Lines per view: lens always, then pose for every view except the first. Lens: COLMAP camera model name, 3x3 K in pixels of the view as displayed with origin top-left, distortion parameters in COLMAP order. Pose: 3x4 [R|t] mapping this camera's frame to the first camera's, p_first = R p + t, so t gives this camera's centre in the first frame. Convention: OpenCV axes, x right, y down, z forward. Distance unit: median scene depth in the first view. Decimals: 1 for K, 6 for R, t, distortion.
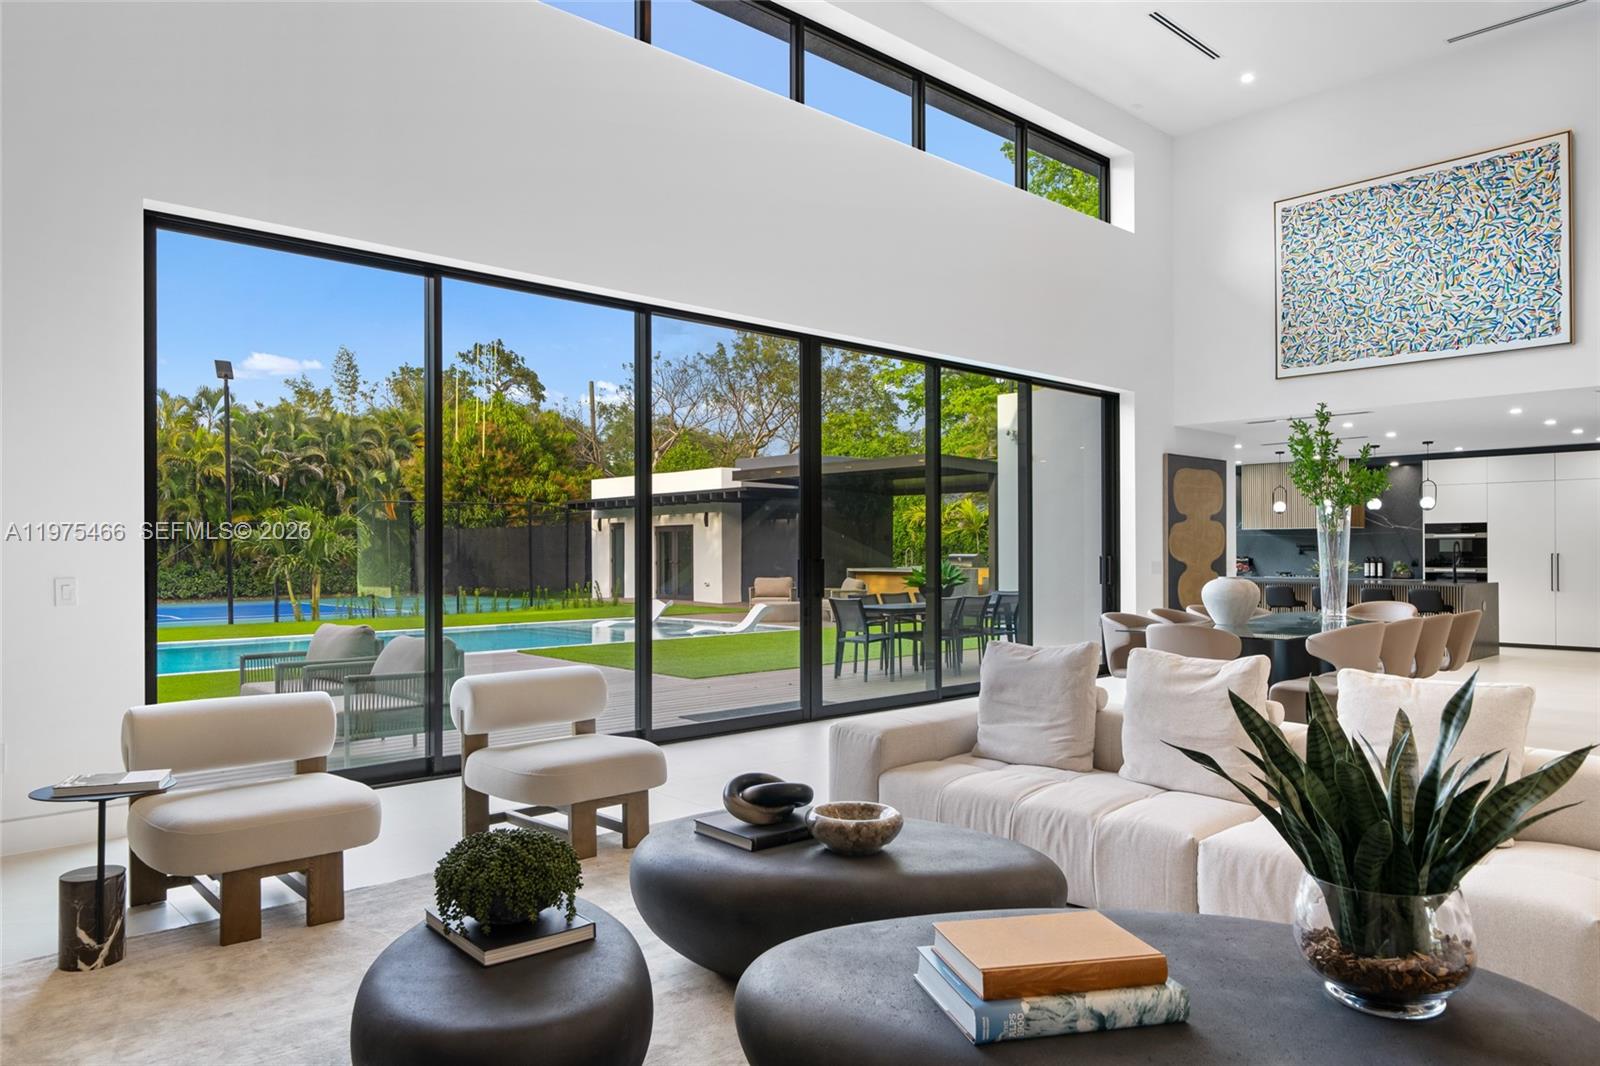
lens RADIAL K [[1101.0, 0, 746.8], [0, 1101.0, 534.8], [0, 0, 1]] dist [0.011546, 0.002895]
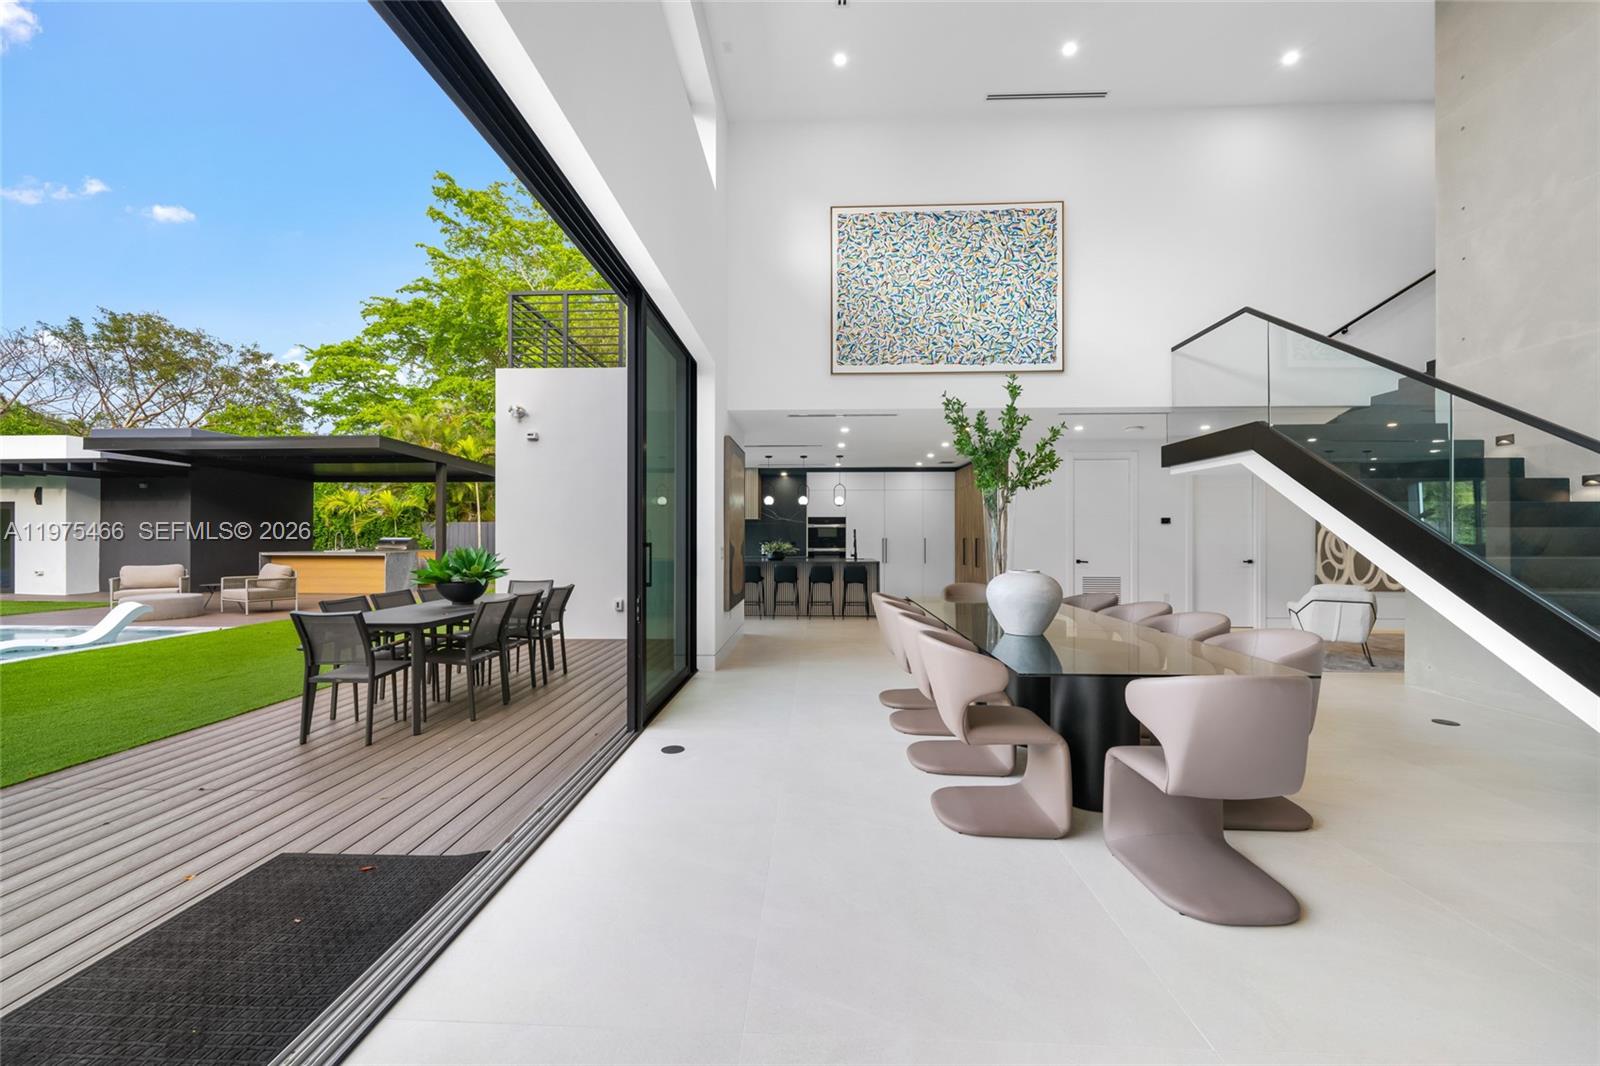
lens RADIAL K [[639.5, 0, 798.5], [0, 639.5, 534.1], [0, 0, 1]] dist [-0.001659, -0.000511]
pose [[0.683565, 0.005623, 0.729868, 0.005528], [-0.014665, 0.999874, 0.006032, 0.004736], [-0.729742, -0.014827, 0.683562, 0.301832]]
